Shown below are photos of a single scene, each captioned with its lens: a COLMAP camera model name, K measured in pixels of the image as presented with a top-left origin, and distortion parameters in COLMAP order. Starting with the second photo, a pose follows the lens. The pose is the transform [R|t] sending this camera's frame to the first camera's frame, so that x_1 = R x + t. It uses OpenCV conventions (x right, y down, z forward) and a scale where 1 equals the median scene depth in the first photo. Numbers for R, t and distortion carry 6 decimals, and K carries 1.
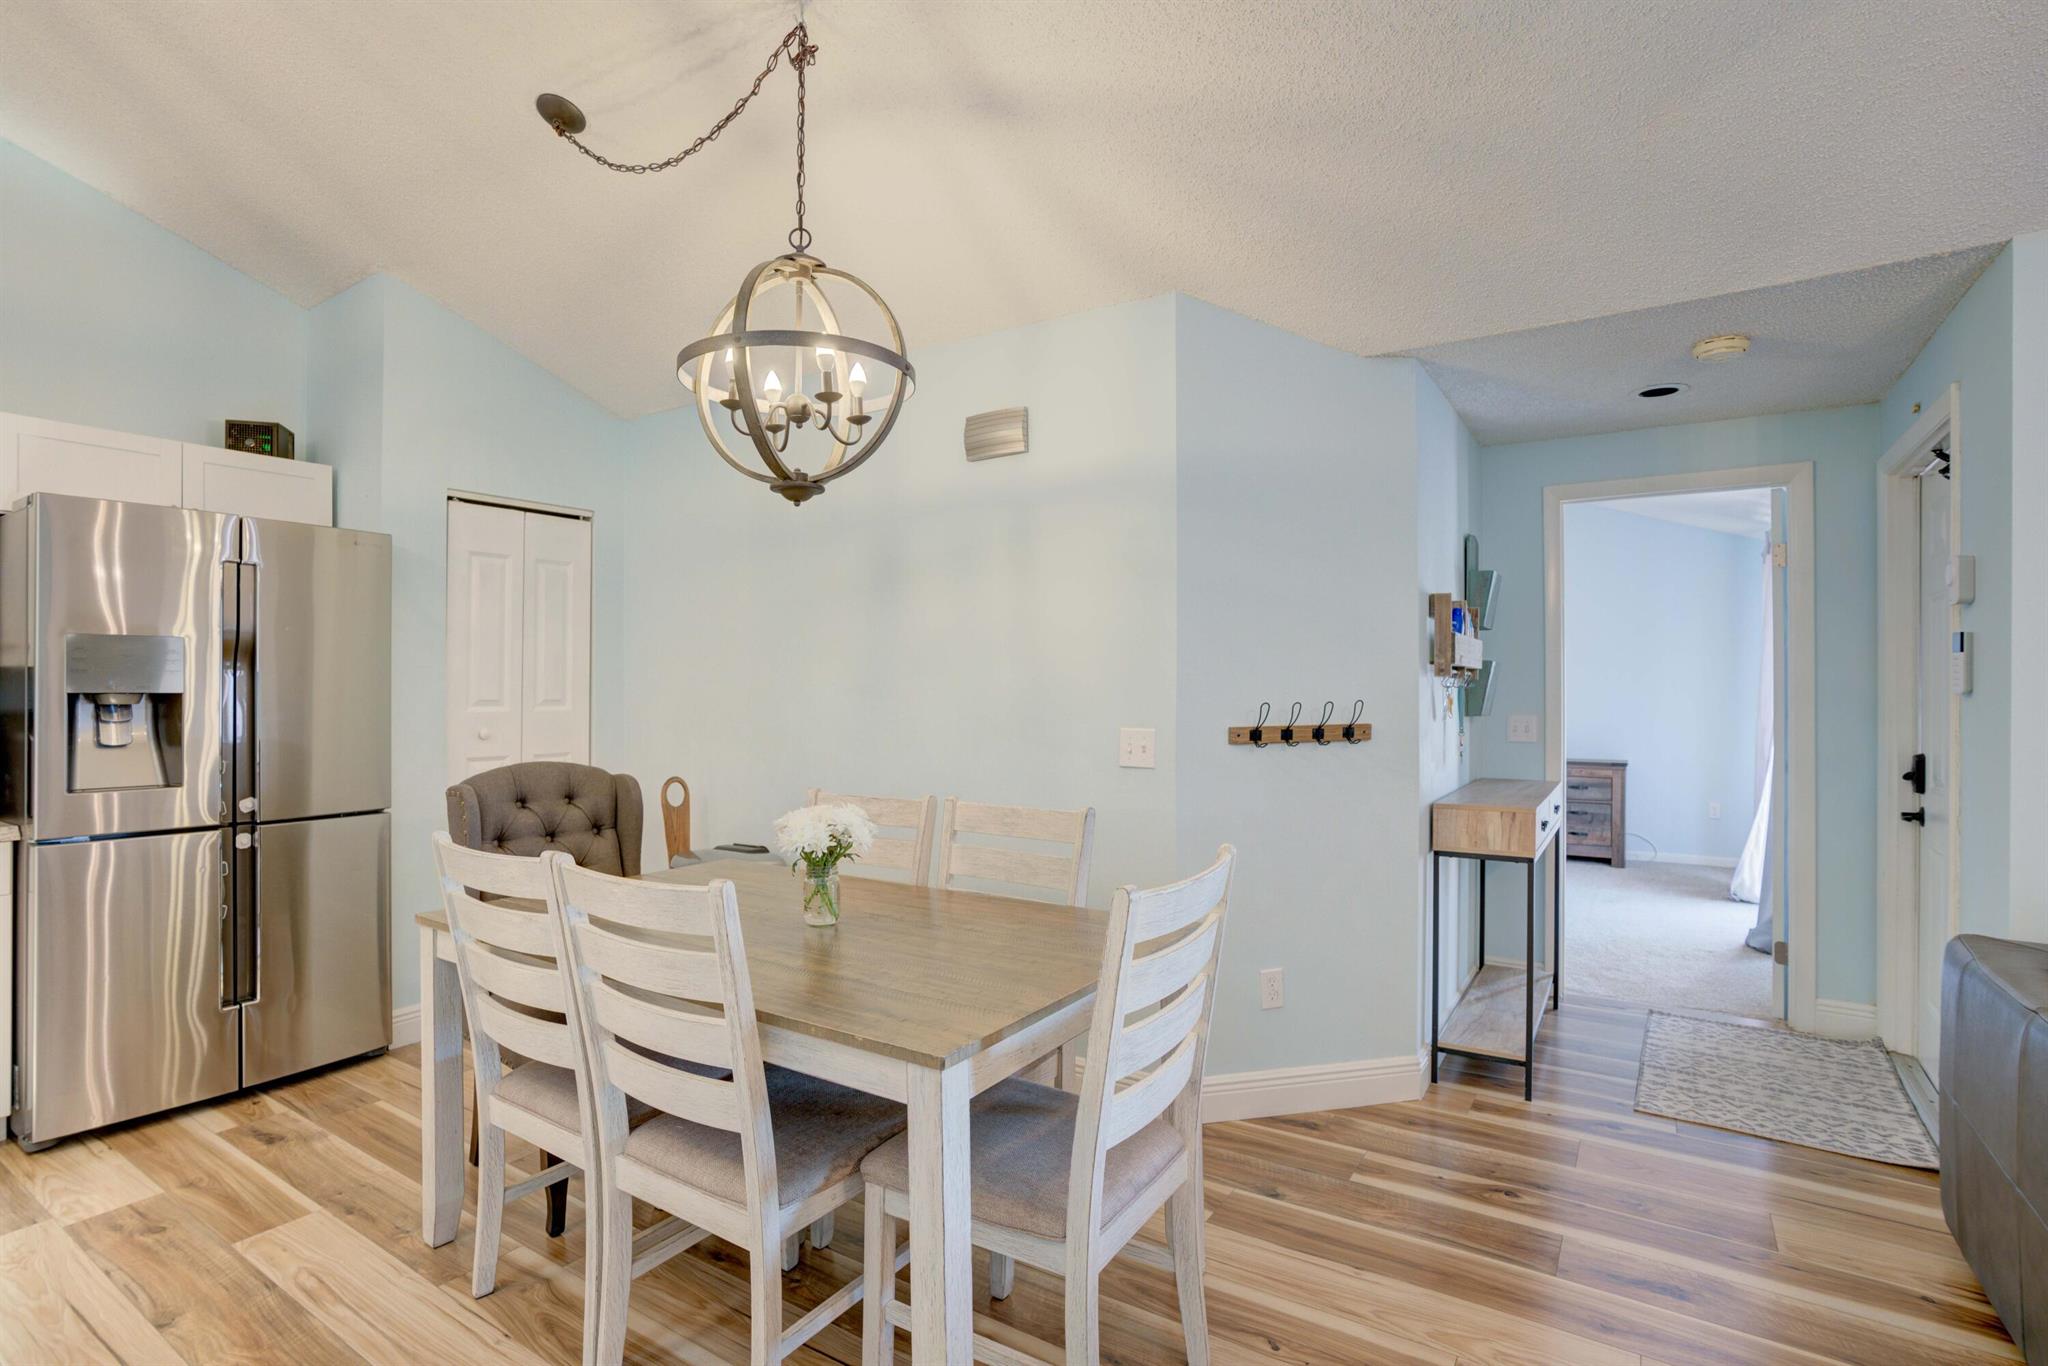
lens RADIAL K [[976.6, 0, 1033.0], [0, 976.6, 686.6], [0, 0, 1]] dist [-0.070730, 0.033213]
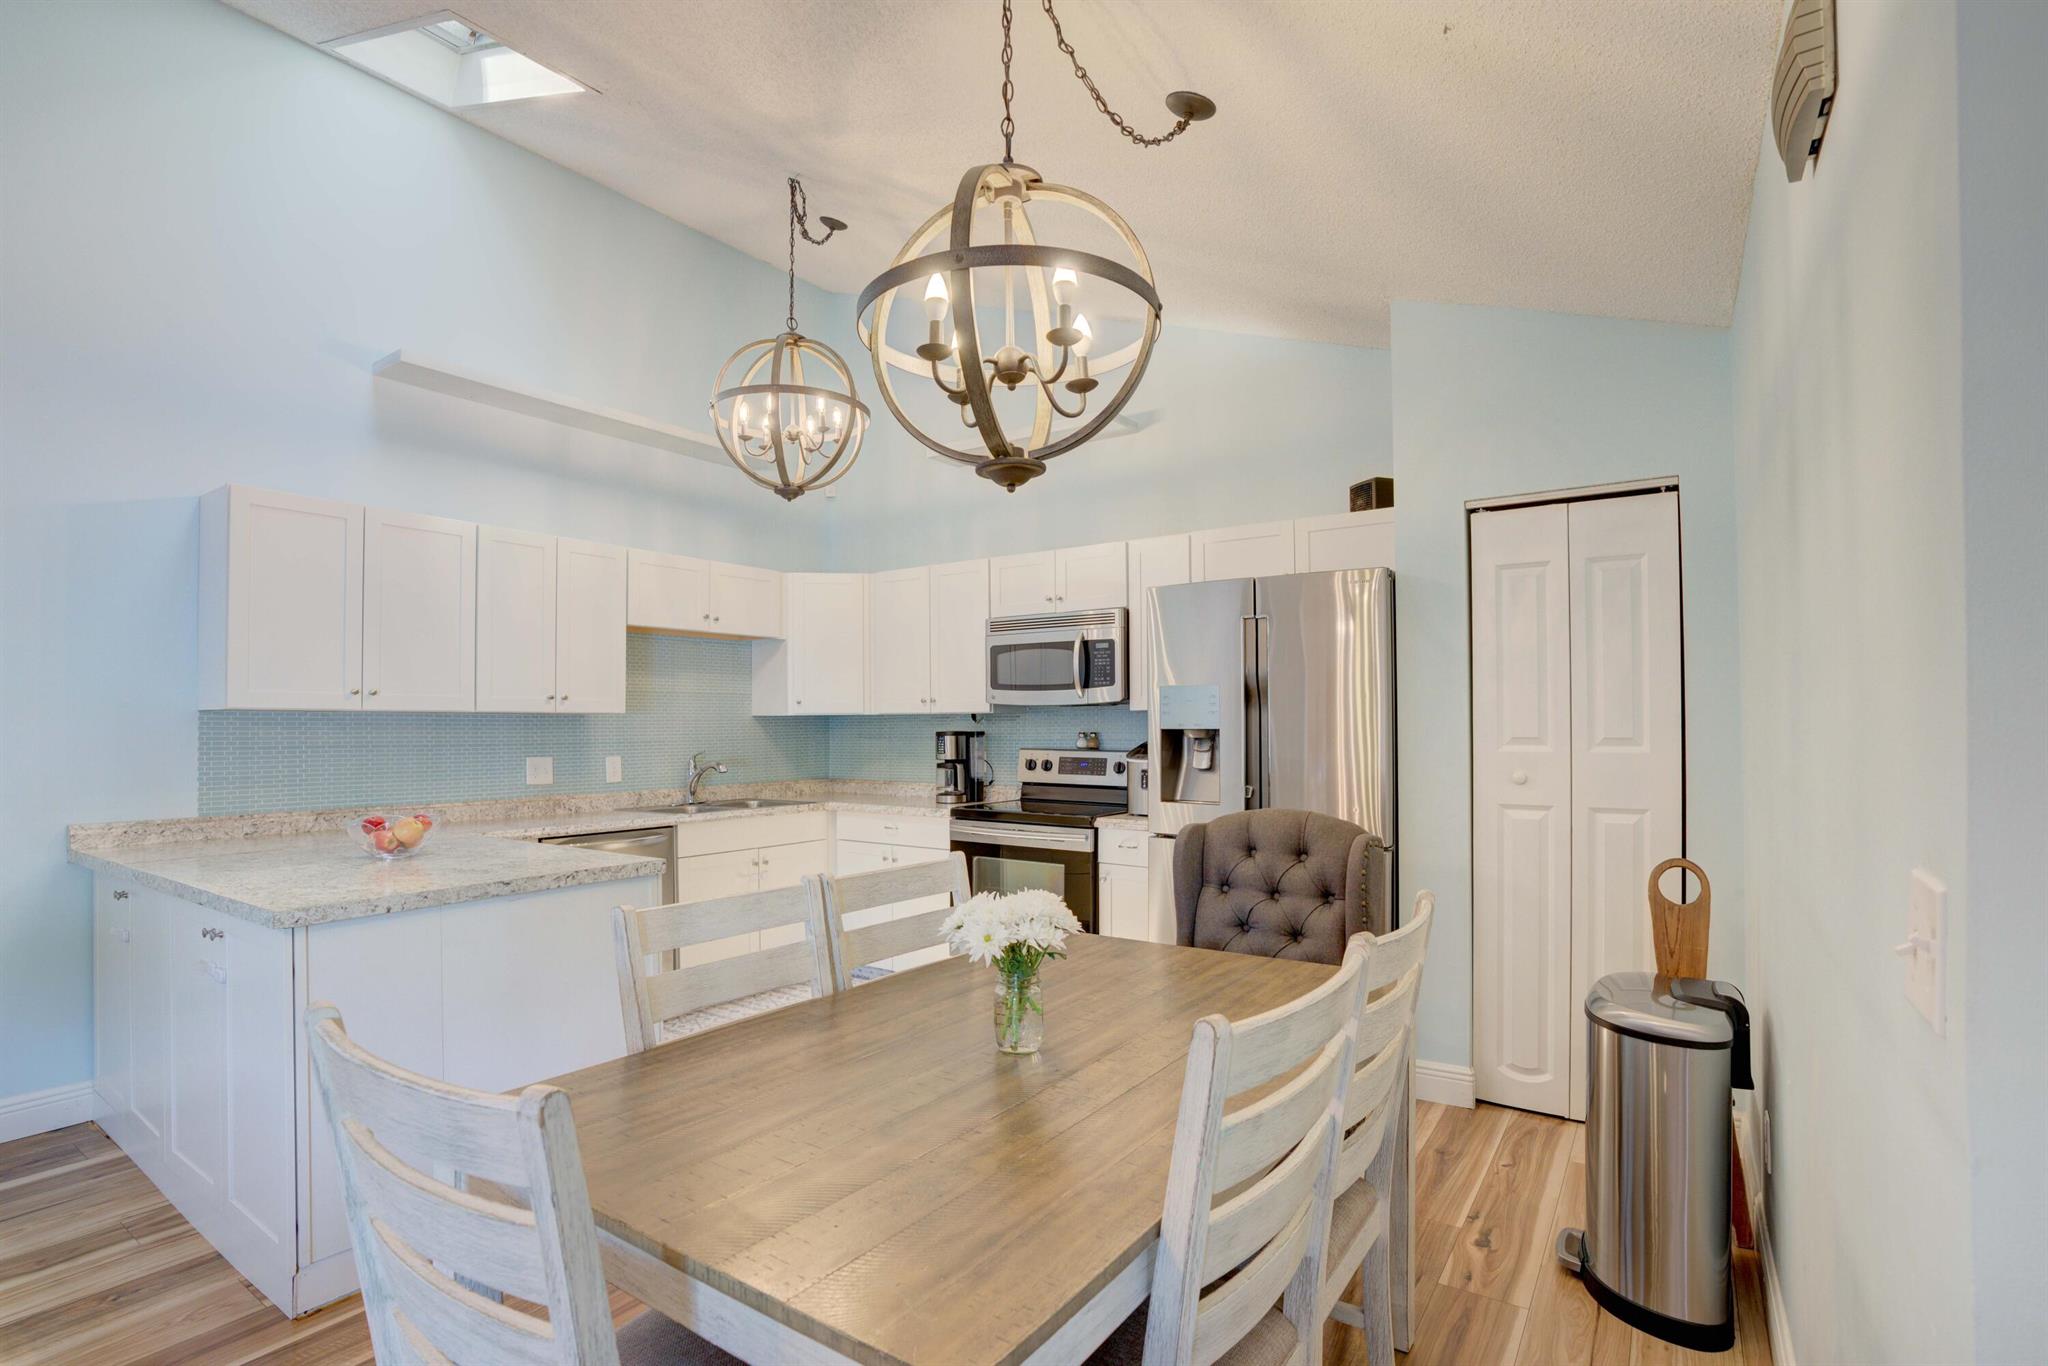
lens RADIAL K [[986.9, 0, 995.7], [0, 986.9, 715.6], [0, 0, 1]] dist [-0.052656, 0.019263]
pose [[-0.055399, -0.008338, -0.998429, 0.400900], [0.004078, 0.999955, -0.008577, -0.001090], [0.998456, -0.004547, -0.055362, 0.770212]]
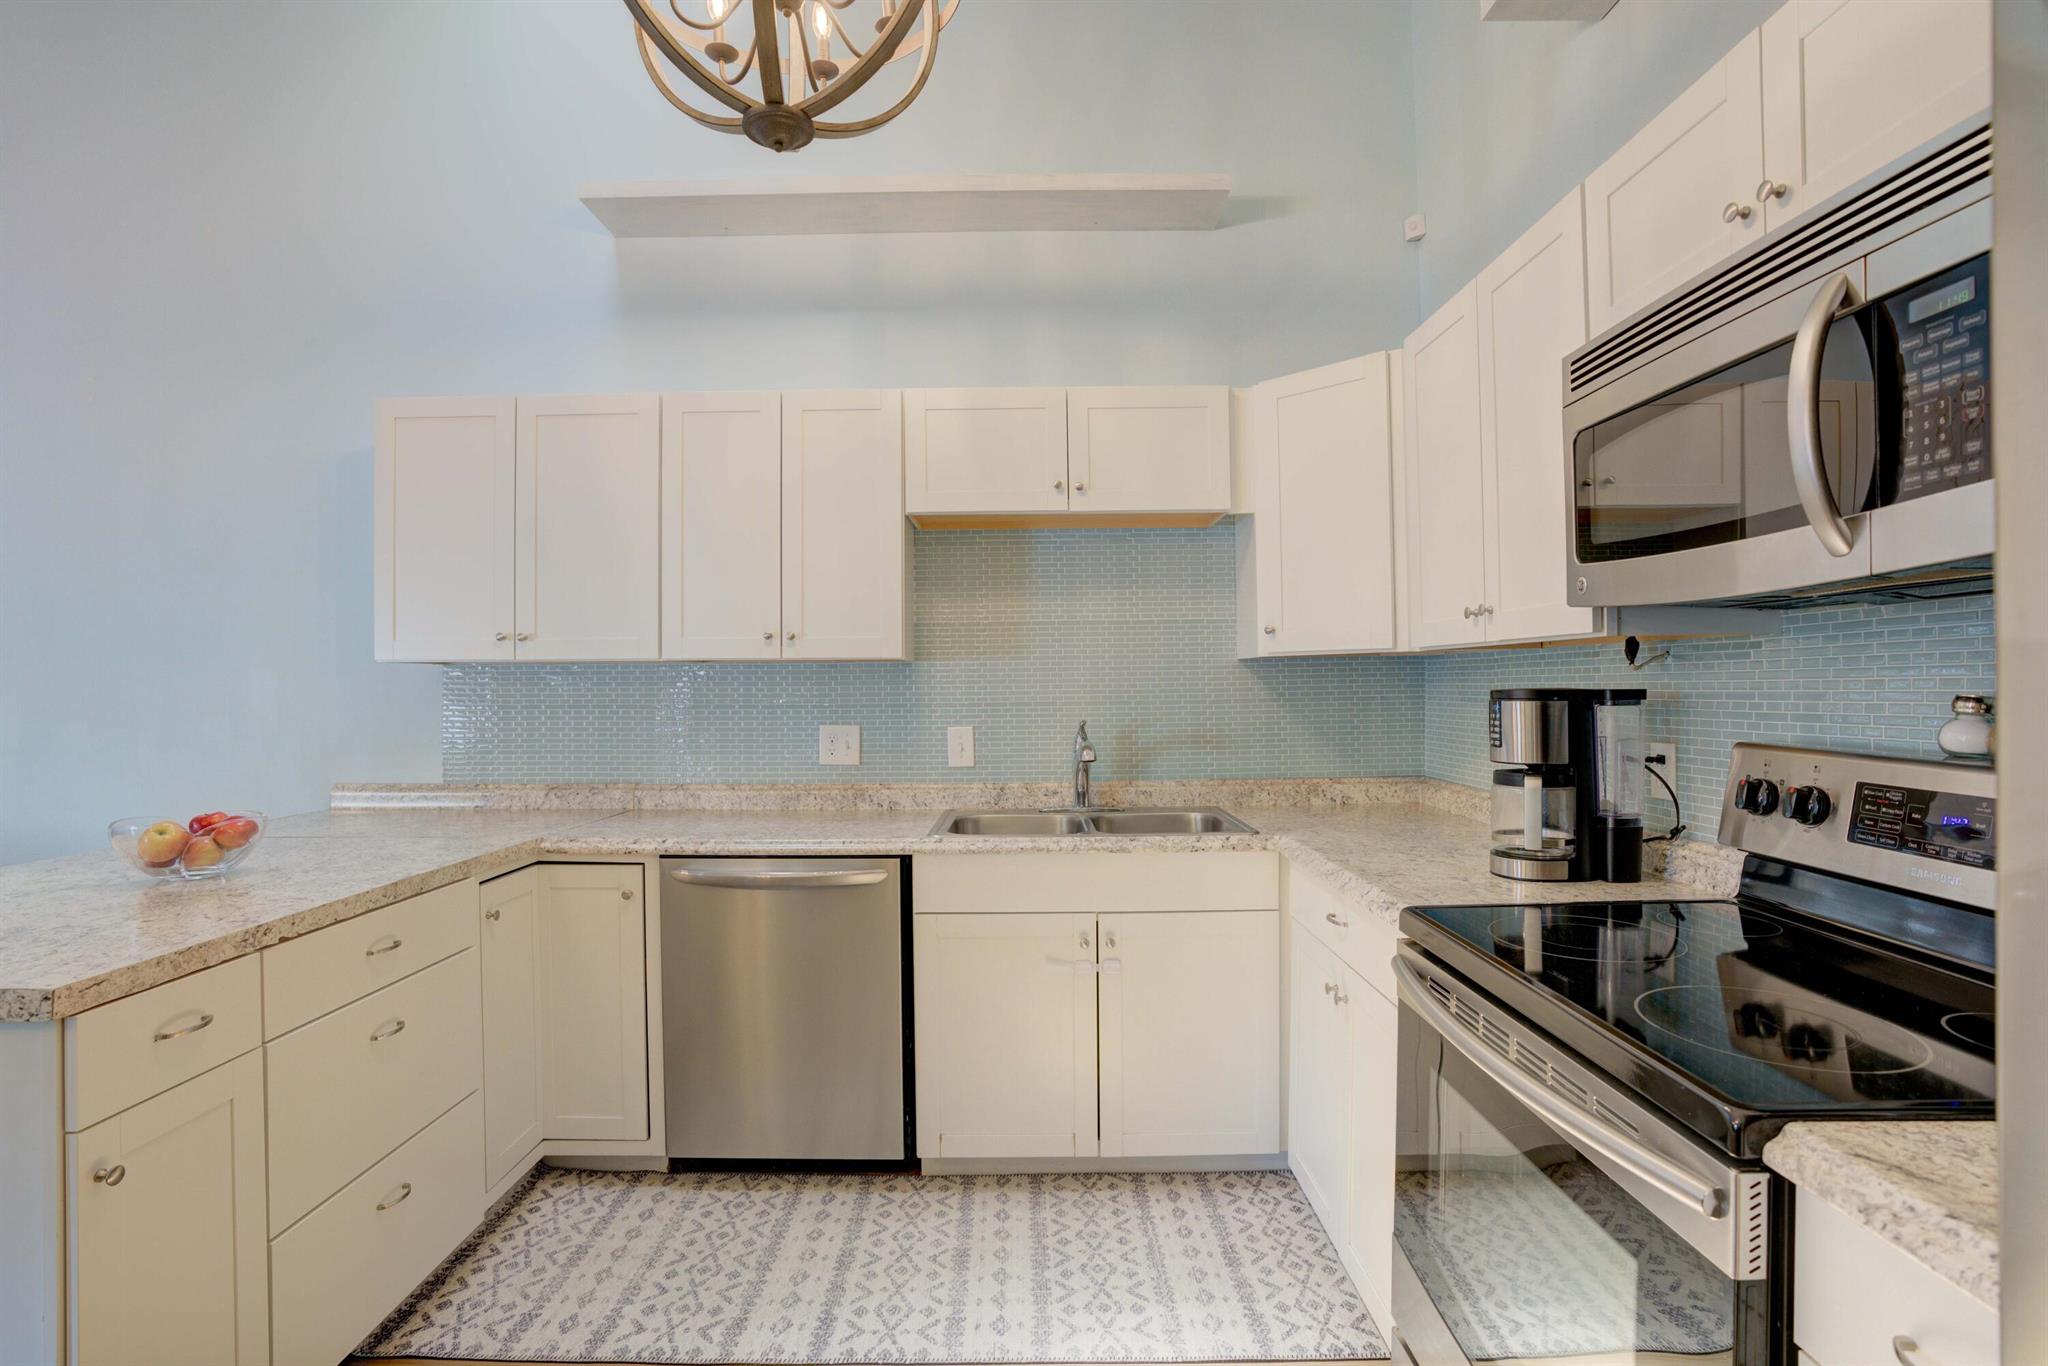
lens RADIAL K [[967.3, 0, 1006.1], [0, 967.3, 685.1], [0, 0, 1]] dist [-0.059186, 0.022320]
pose [[-0.841734, 0.009298, -0.539812, -0.714706], [0.009203, 0.999954, 0.002873, 0.003716], [0.539813, -0.002550, -0.841781, 0.947403]]
